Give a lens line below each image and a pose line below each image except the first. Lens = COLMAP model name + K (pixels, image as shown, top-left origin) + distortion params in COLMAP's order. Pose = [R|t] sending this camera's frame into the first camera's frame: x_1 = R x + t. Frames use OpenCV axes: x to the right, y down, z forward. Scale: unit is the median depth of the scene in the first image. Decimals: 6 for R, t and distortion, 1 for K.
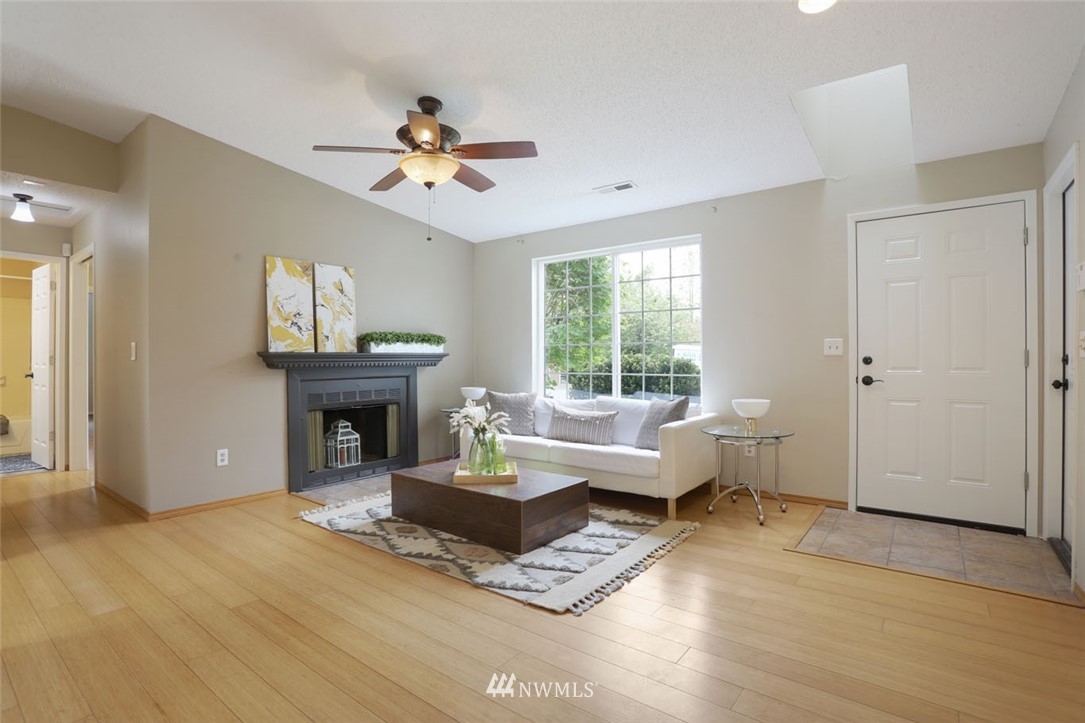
lens RADIAL K [[528.6, 0, 542.2], [0, 528.6, 357.1], [0, 0, 1]] dist [-0.072547, 0.029928]
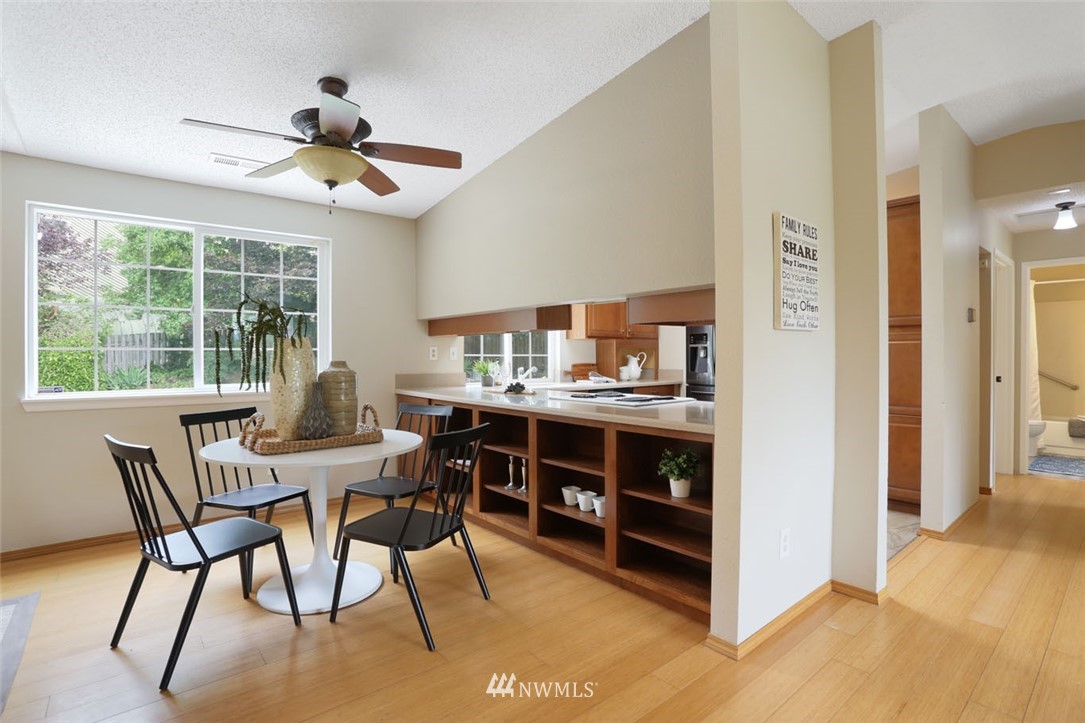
lens RADIAL K [[528.6, 0, 542.2], [0, 528.6, 357.1], [0, 0, 1]] dist [-0.072547, 0.029928]
pose [[-0.214195, 0.006671, -0.976768, 0.190935], [0.002931, 0.999977, 0.006187, -0.023900], [0.976786, -0.001537, -0.214210, 0.205821]]
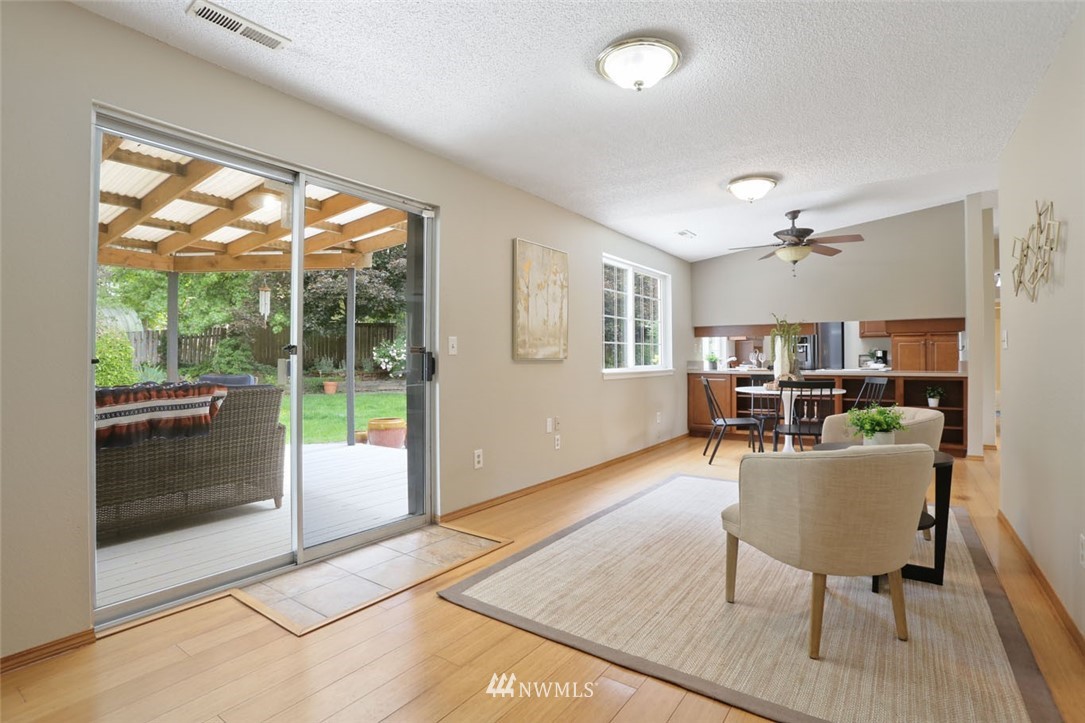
lens RADIAL K [[528.6, 0, 542.2], [0, 528.6, 357.1], [0, 0, 1]] dist [-0.072547, 0.029928]
pose [[0.046916, 0.002215, -0.998896, 0.957360], [0.002723, 0.999994, 0.002345, 0.002266], [0.998895, -0.002830, 0.046909, -0.980795]]
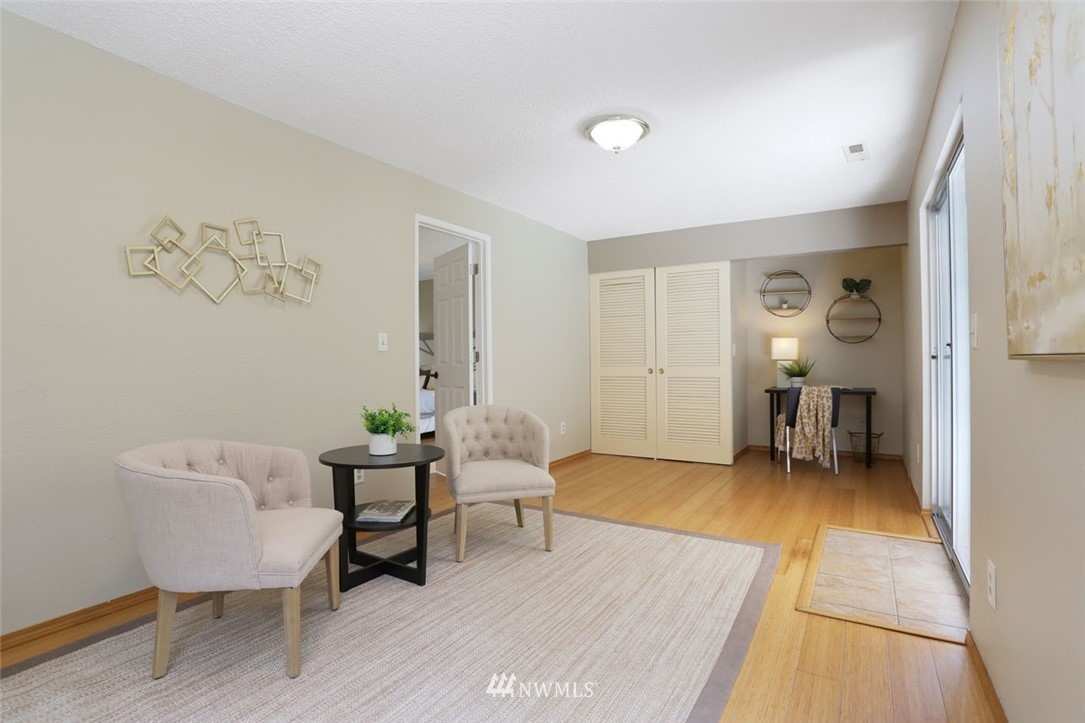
lens RADIAL K [[528.6, 0, 542.2], [0, 528.6, 357.1], [0, 0, 1]] dist [-0.072547, 0.029928]
pose [[-0.108437, 0.007434, 0.994076, -0.402622], [0.004454, 0.999966, -0.006992, 0.009177], [-0.994093, 0.003670, -0.108467, -0.642774]]
